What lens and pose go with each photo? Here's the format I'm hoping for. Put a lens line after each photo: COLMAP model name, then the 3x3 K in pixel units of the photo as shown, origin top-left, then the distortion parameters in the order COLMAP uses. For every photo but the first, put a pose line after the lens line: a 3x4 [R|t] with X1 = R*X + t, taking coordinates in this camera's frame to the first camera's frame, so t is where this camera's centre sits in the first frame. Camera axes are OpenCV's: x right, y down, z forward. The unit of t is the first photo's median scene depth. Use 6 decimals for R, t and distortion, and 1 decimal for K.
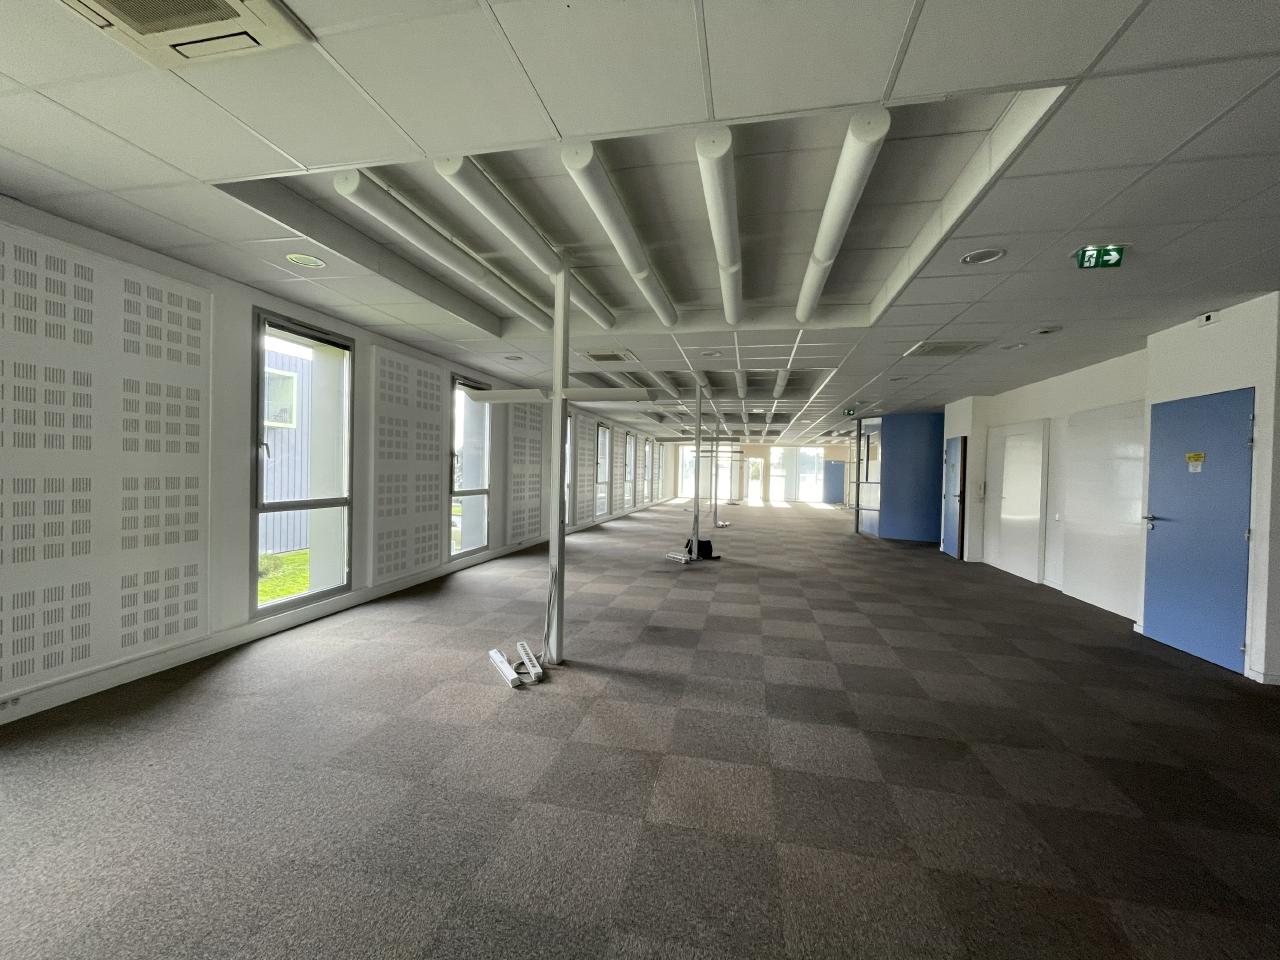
lens RADIAL K [[517.8, 0, 641.9], [0, 517.8, 481.0], [0, 0, 1]] dist [0.000157, -0.000060]
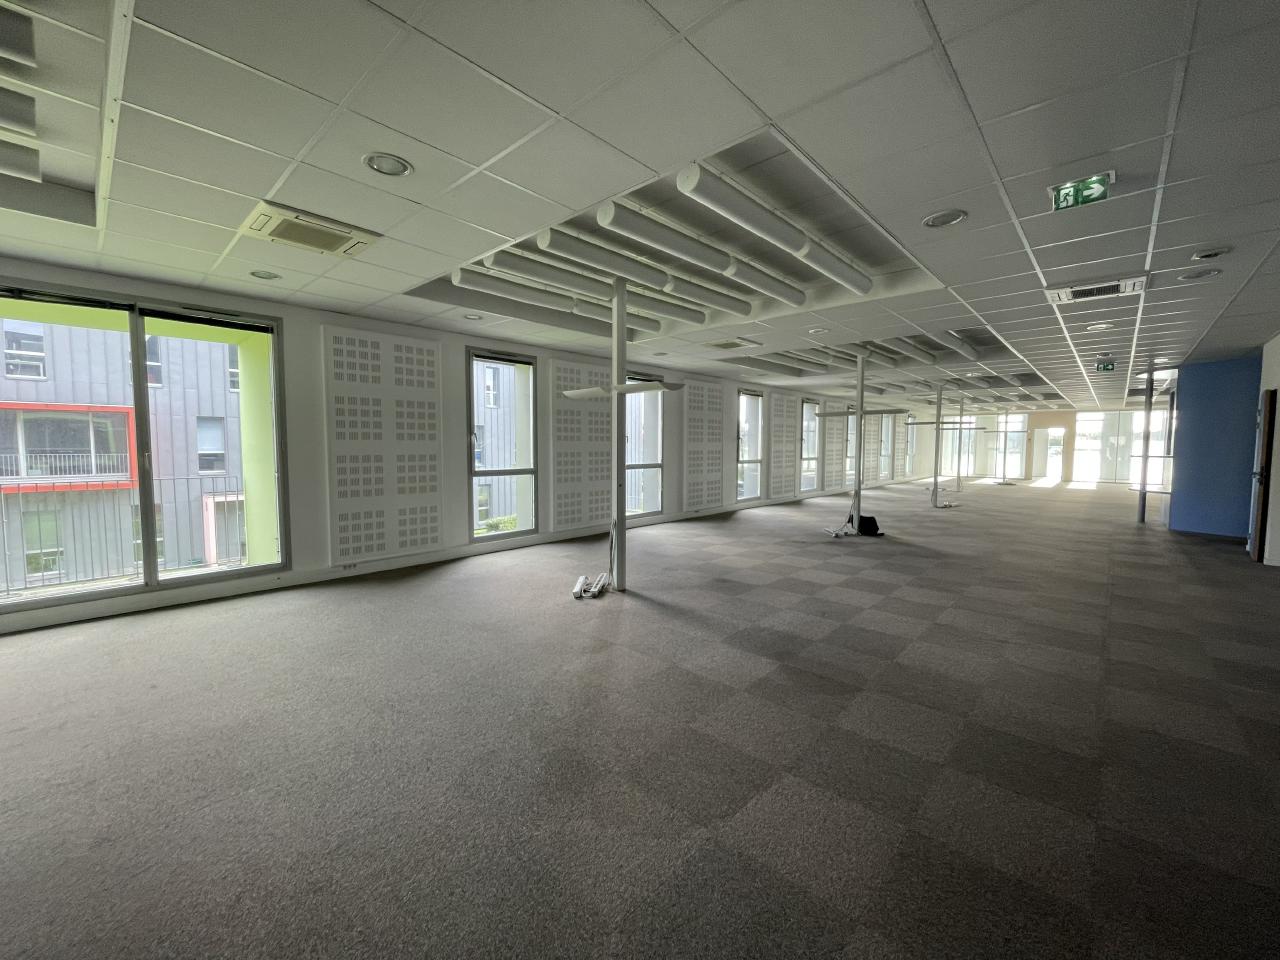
lens RADIAL K [[517.8, 0, 643.1], [0, 517.8, 480.9], [0, 0, 1]] dist [0.000157, -0.000060]
pose [[0.864765, 0.016350, -0.501911, 0.510849], [0.005068, 0.999135, 0.041279, 0.011486], [0.502152, -0.038240, 0.863934, -0.110183]]
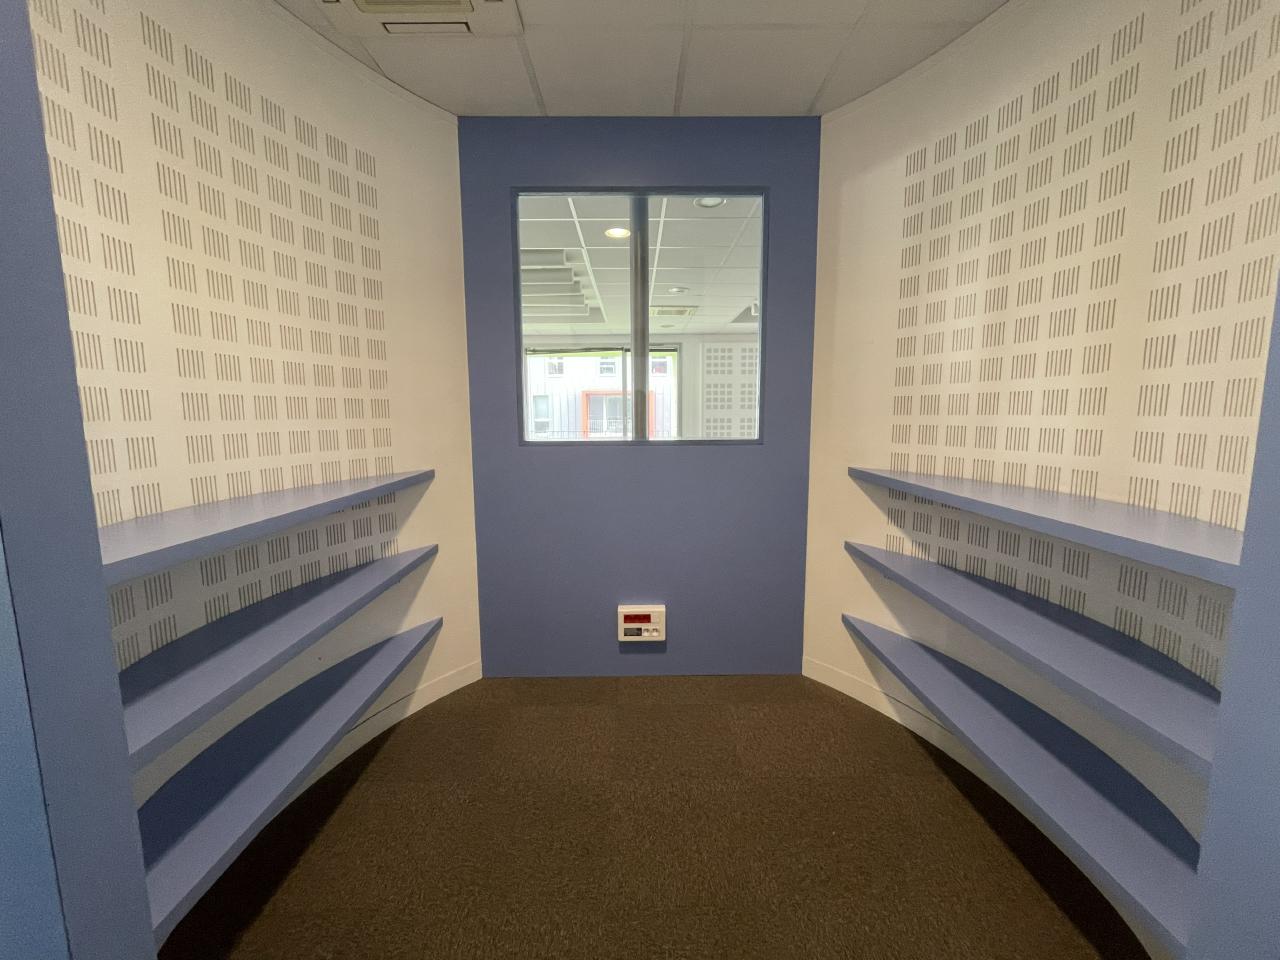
lens RADIAL K [[517.8, 0, 638.1], [0, 517.8, 476.2], [0, 0, 1]] dist [0.000157, -0.000060]
pose [[0.214026, 0.102005, -0.971488, 1.305447], [-0.008399, 0.994688, 0.102591, 0.016095], [0.976792, -0.013797, 0.213745, -0.129845]]
